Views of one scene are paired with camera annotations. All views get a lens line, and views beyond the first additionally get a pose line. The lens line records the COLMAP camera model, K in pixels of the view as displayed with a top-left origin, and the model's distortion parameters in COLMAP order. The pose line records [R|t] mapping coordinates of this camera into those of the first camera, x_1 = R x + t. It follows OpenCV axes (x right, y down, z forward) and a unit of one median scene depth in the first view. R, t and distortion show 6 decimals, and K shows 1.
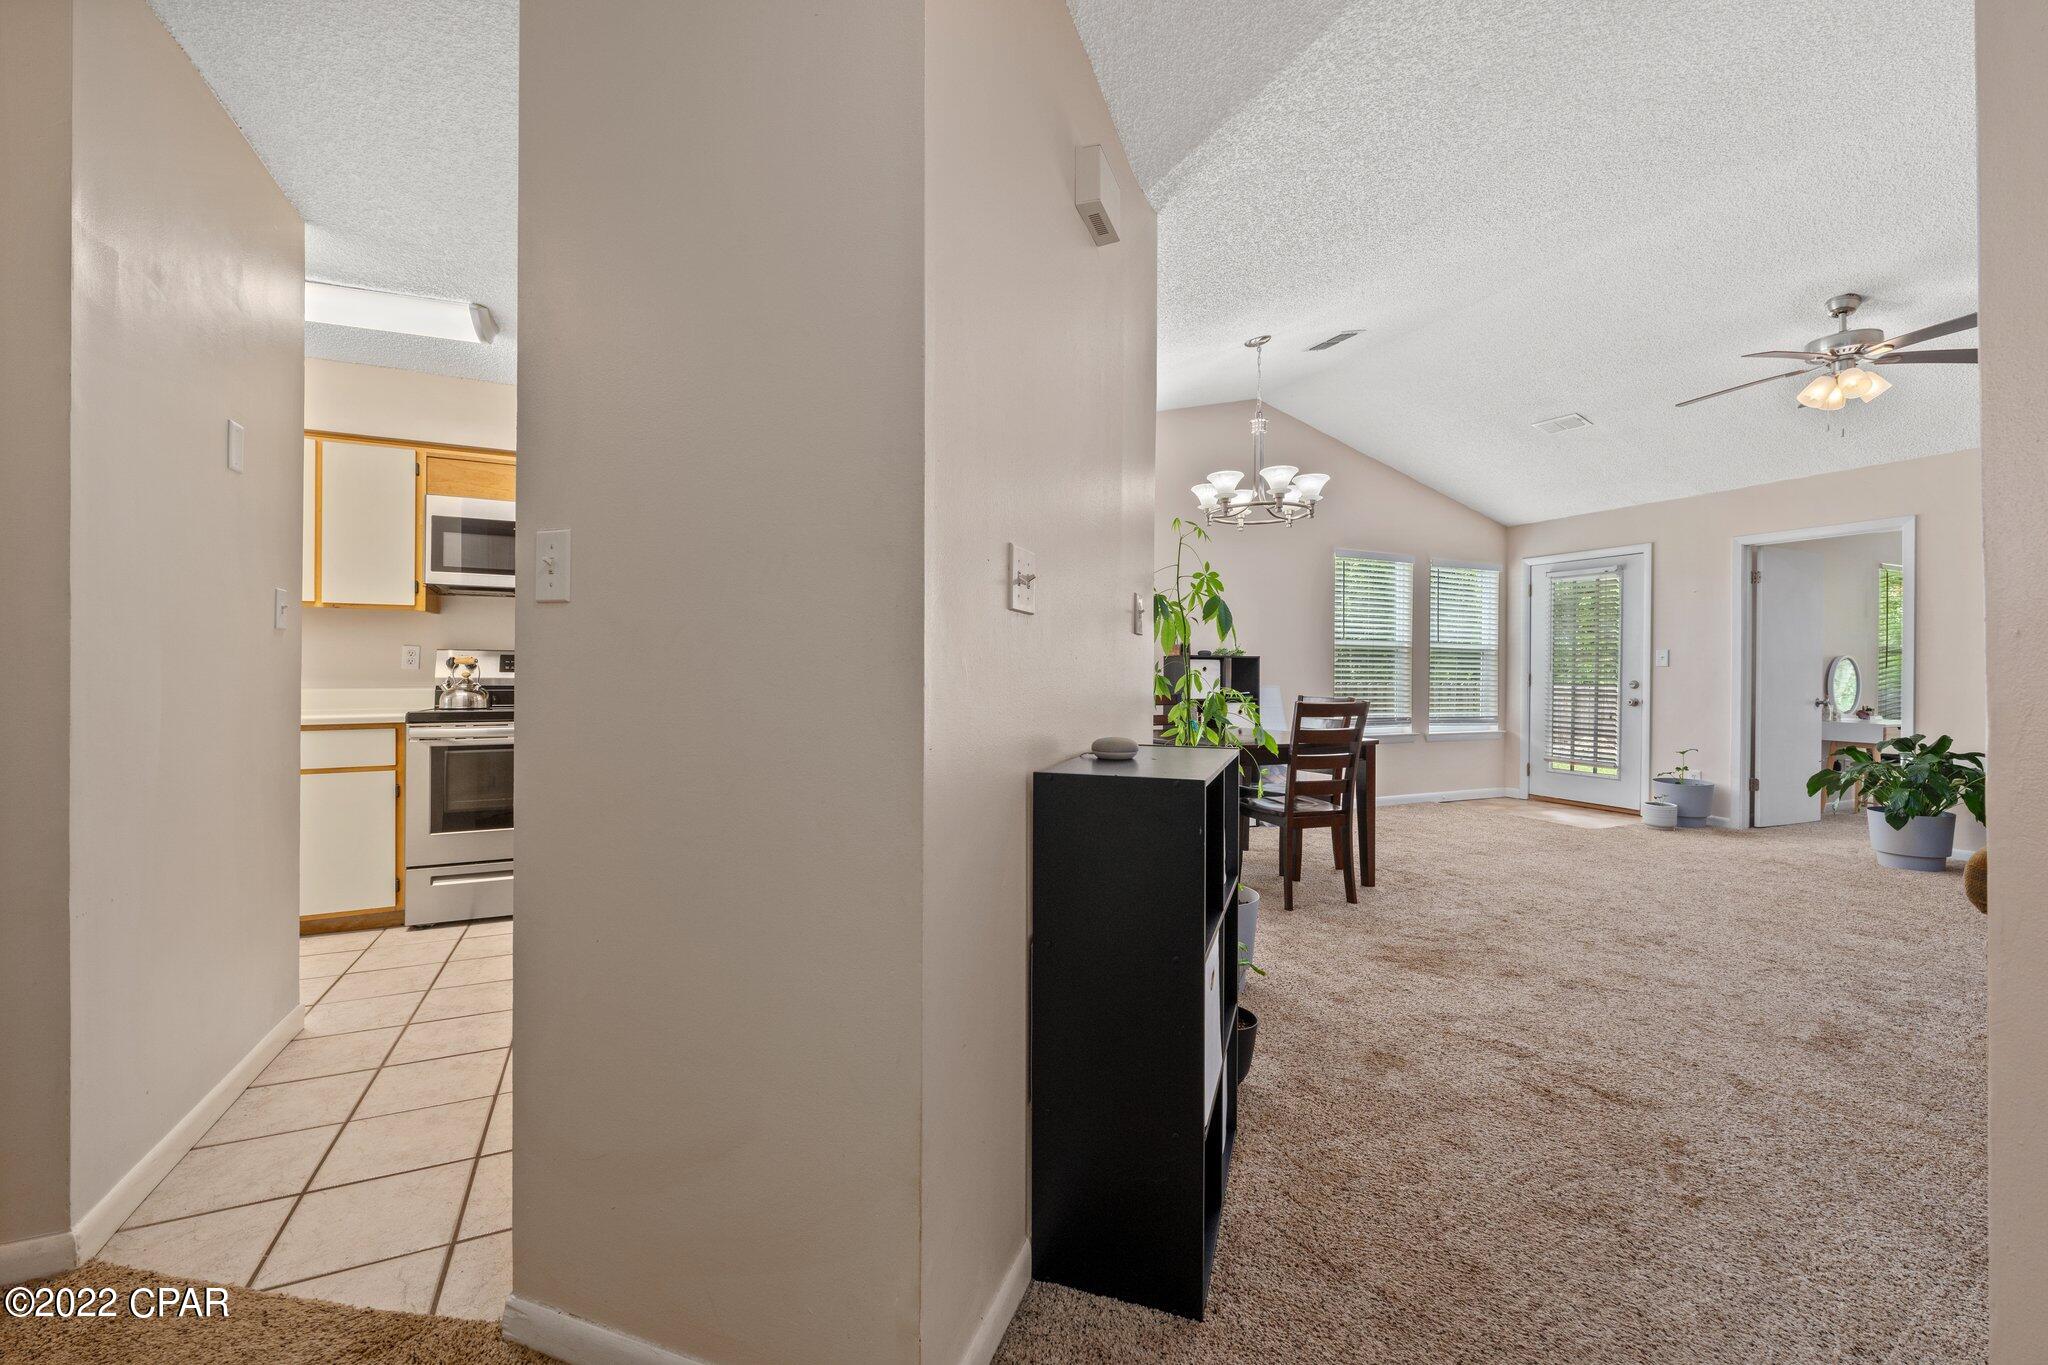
lens RADIAL K [[836.9, 0, 1022.3], [0, 836.9, 675.2], [0, 0, 1]] dist [-0.002201, -0.000271]
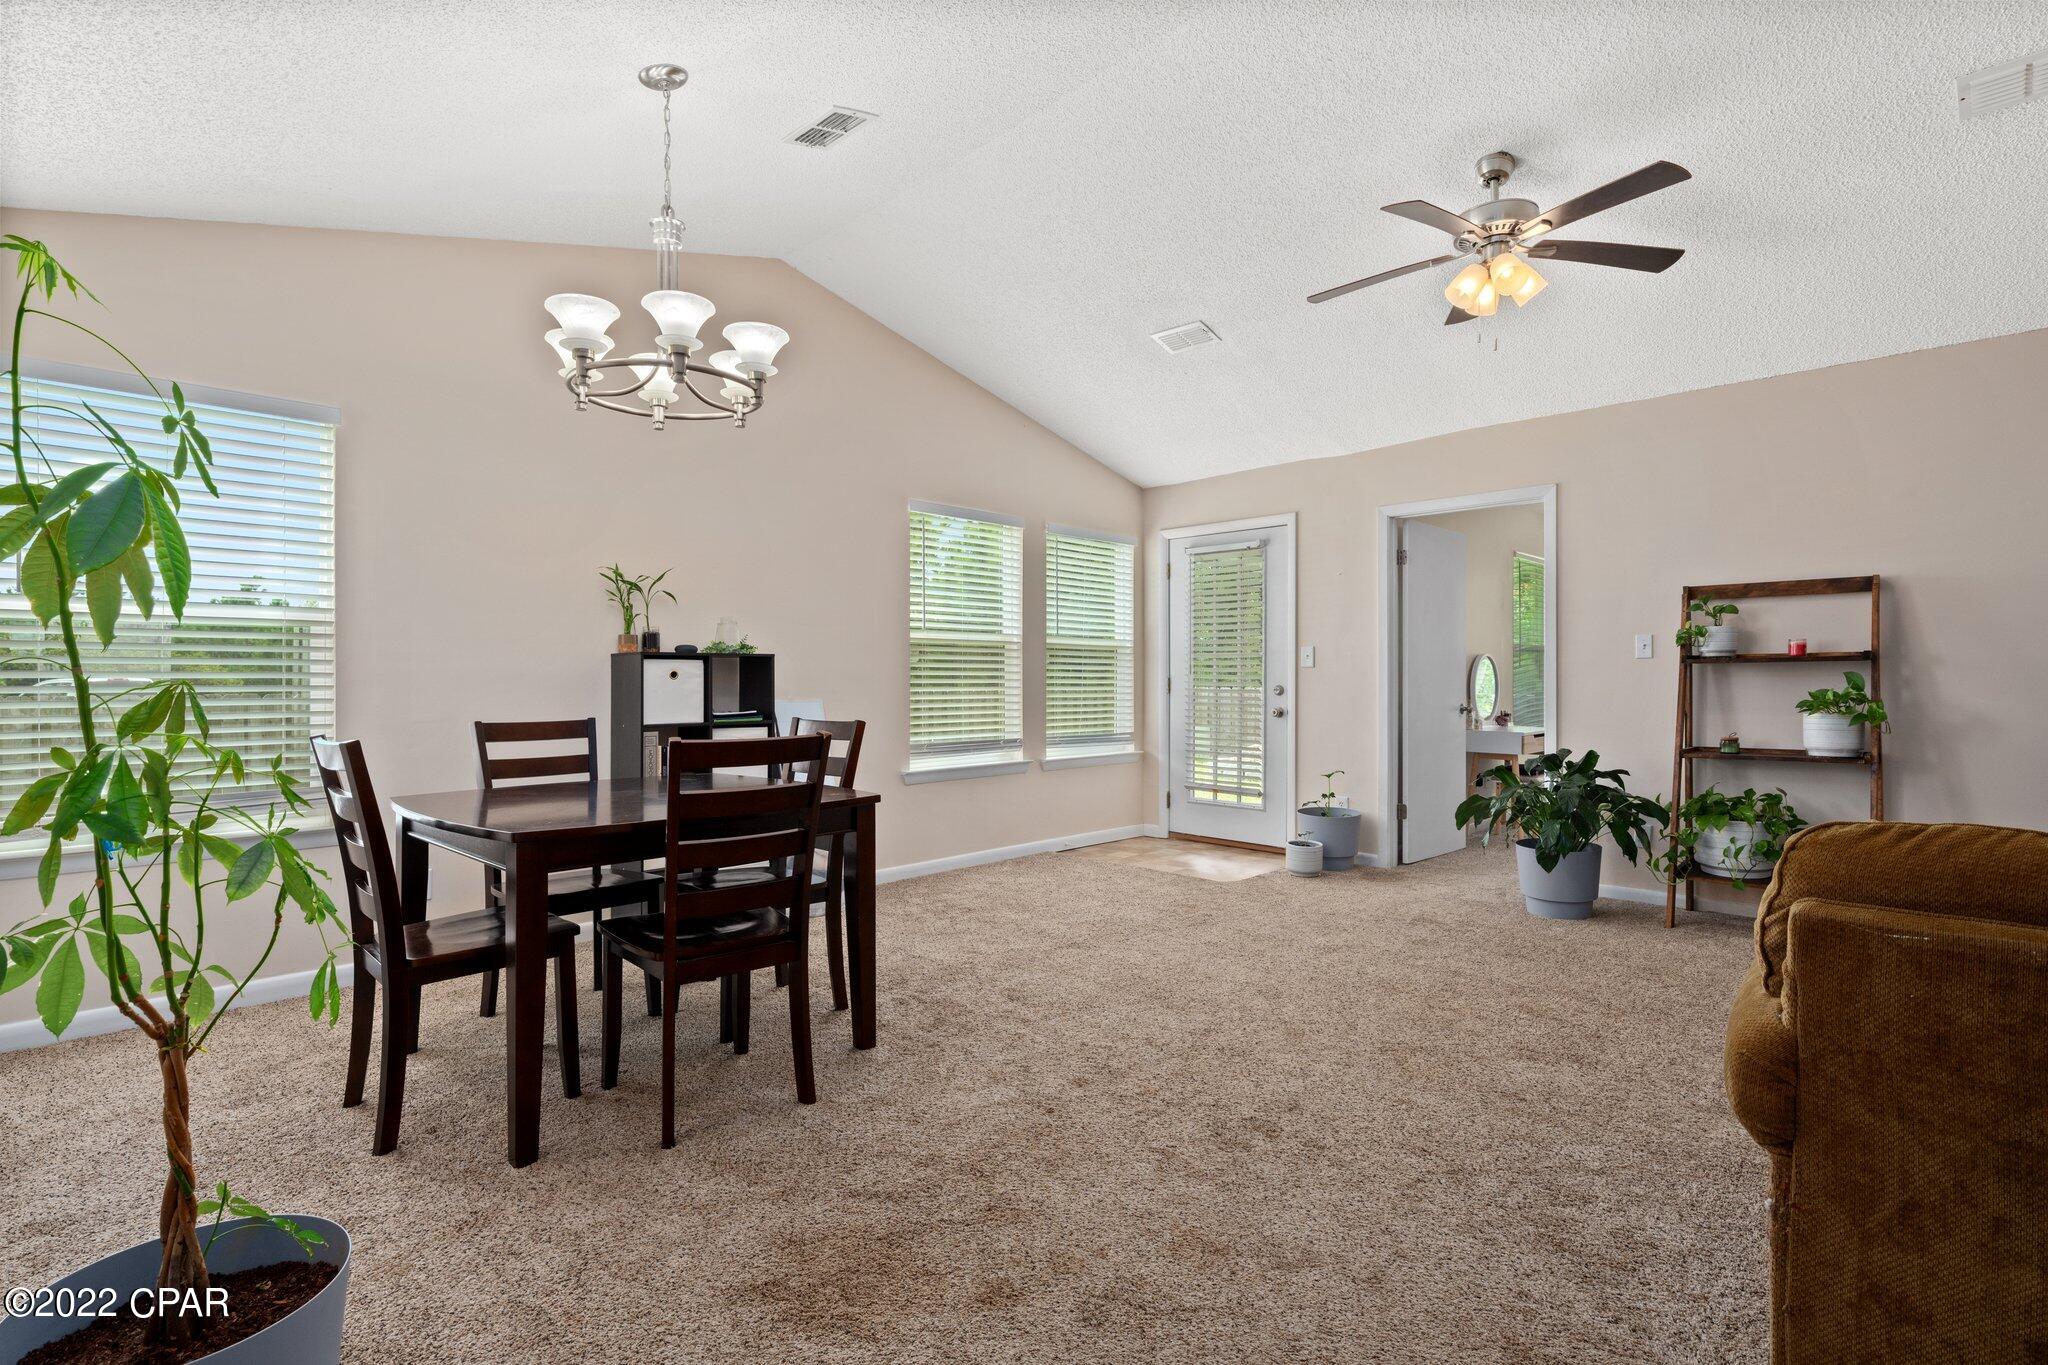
lens RADIAL K [[973.3, 0, 1028.7], [0, 973.3, 681.6], [0, 0, 1]] dist [0.002481, 0.000306]
pose [[0.938637, -0.009430, 0.344777, 0.216213], [0.009131, 0.999955, 0.002490, -0.001837], [-0.344785, 0.000811, 0.938681, 0.242958]]
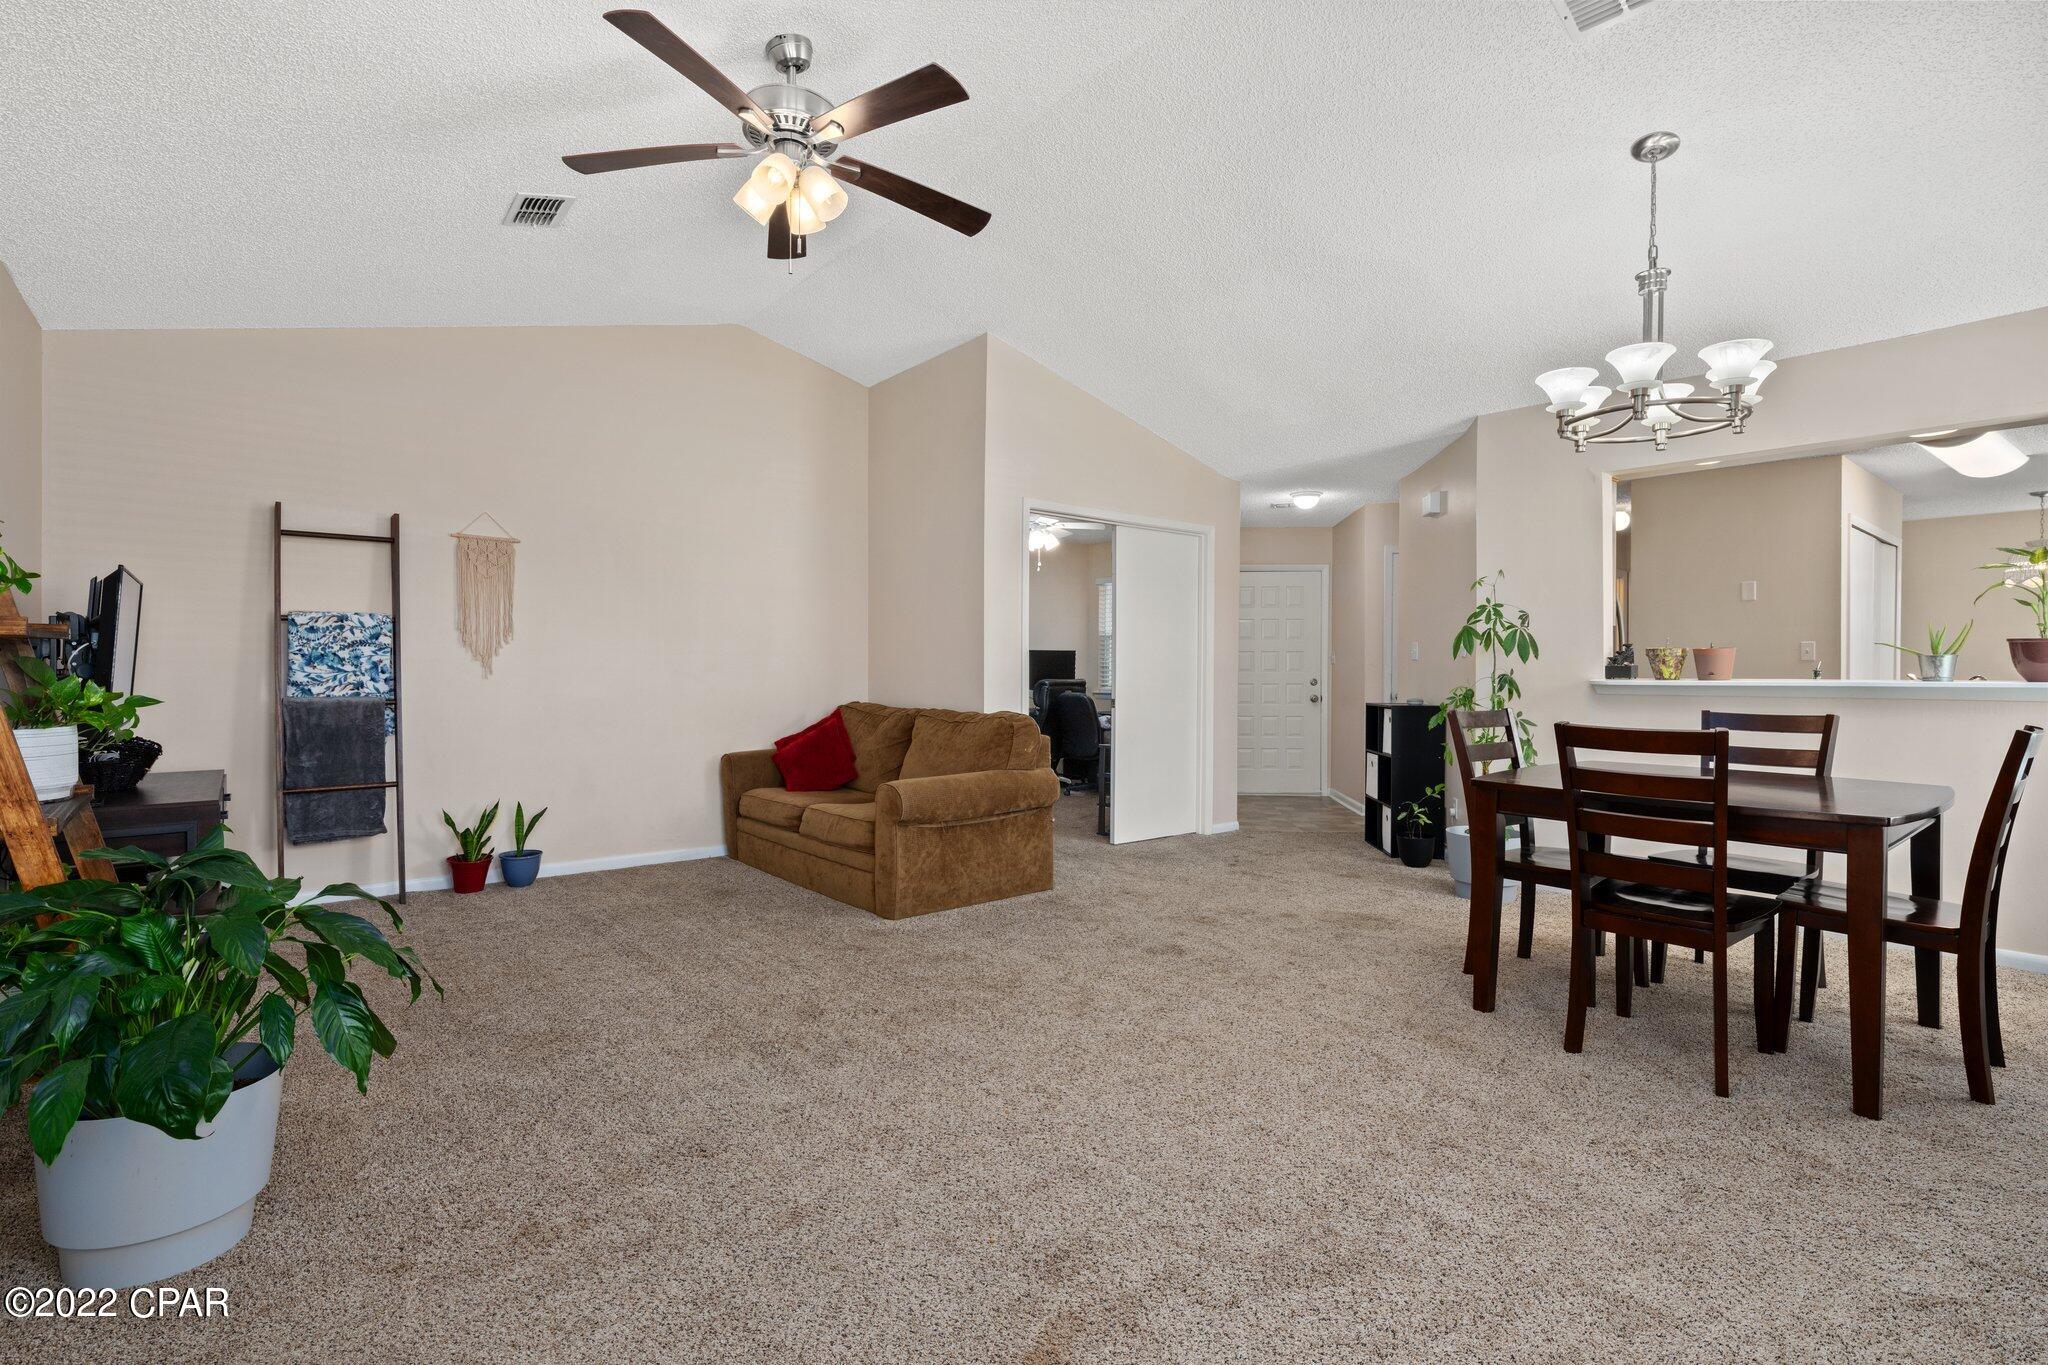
lens RADIAL K [[948.2, 0, 1024.0], [0, 948.2, 682.5], [0, 0, 1]] dist [0.000758, -0.000008]
pose [[-0.970989, -0.007500, -0.239007, 0.693028], [-0.010139, 0.999900, 0.009815, 0.001369], [0.238909, 0.011954, -0.970968, 1.203337]]
